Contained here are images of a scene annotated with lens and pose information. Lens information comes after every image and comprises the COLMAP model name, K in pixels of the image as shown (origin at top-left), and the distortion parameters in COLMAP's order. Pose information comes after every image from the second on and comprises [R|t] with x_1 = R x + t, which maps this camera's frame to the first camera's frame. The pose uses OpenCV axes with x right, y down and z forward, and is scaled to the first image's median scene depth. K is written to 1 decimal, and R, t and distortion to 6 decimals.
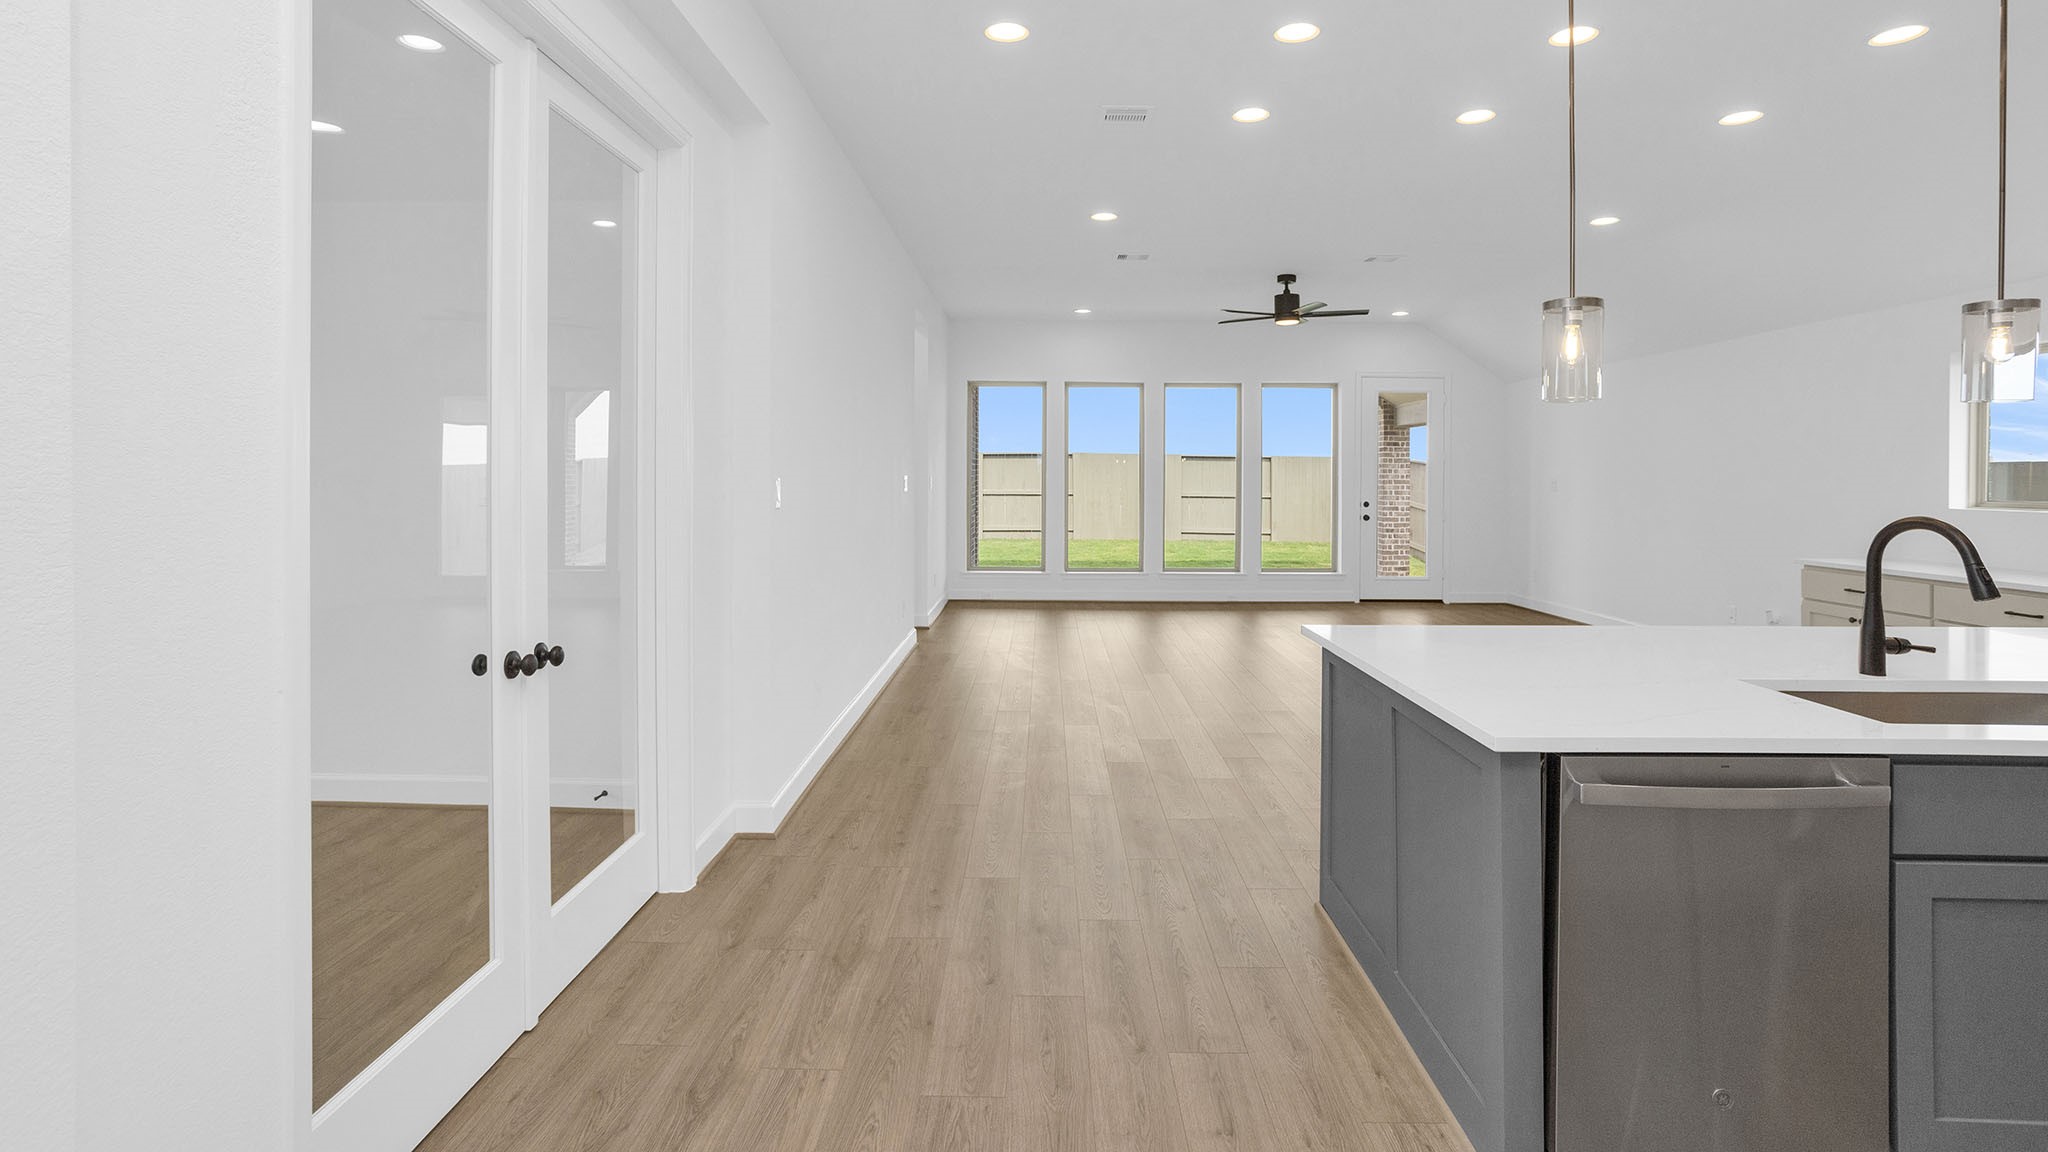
lens RADIAL K [[993.2, 0, 1020.6], [0, 993.2, 476.0], [0, 0, 1]] dist [-0.052543, 0.028372]
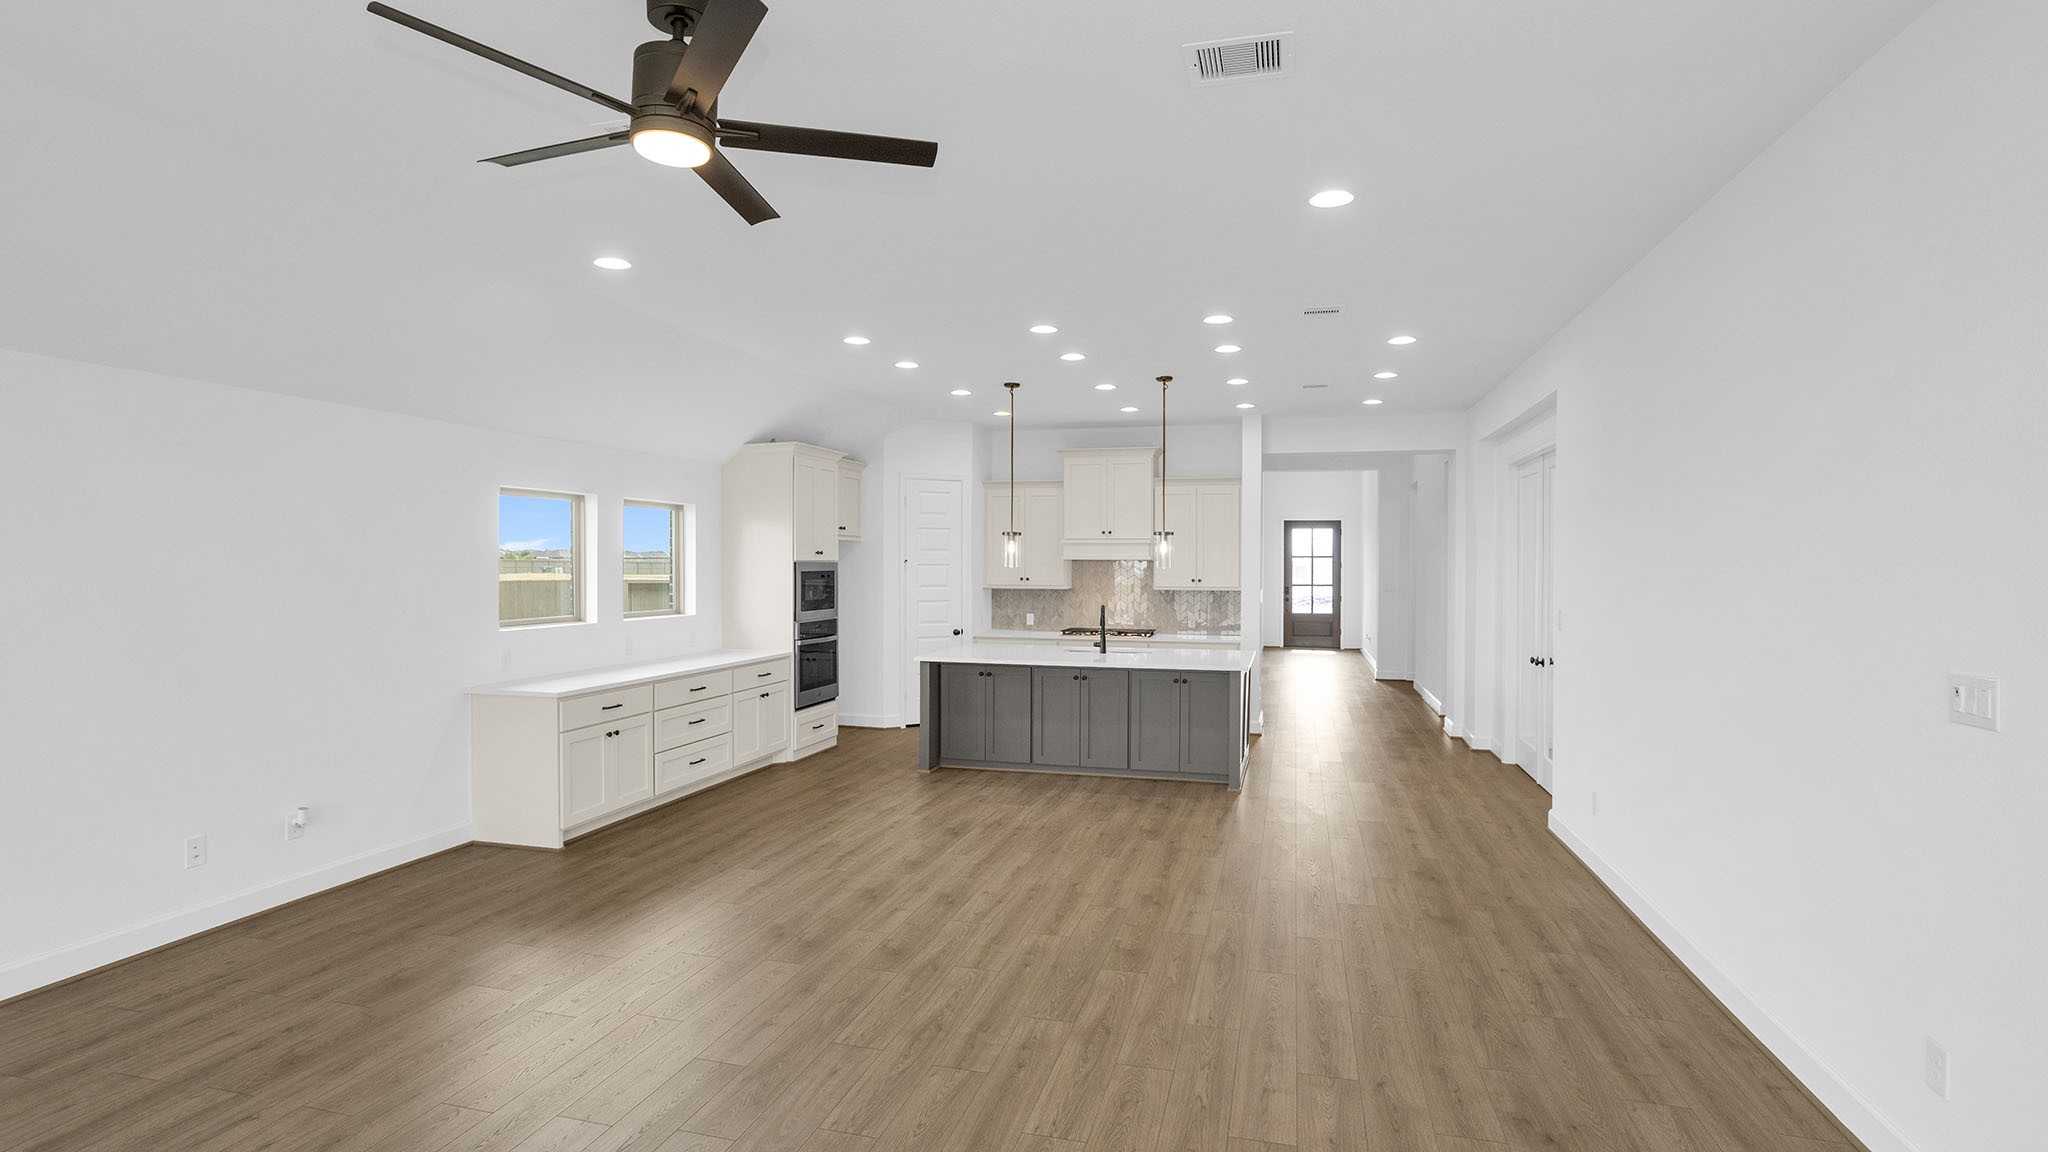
lens RADIAL K [[981.1, 0, 1024.0], [0, 981.1, 576.0], [0, 0, 1]] dist [-0.052846, 0.026246]
pose [[-0.969567, -0.011368, 0.244564, 0.088694], [-0.007909, 0.999854, 0.015121, -0.030019], [-0.244700, 0.012726, -0.969515, 1.191117]]
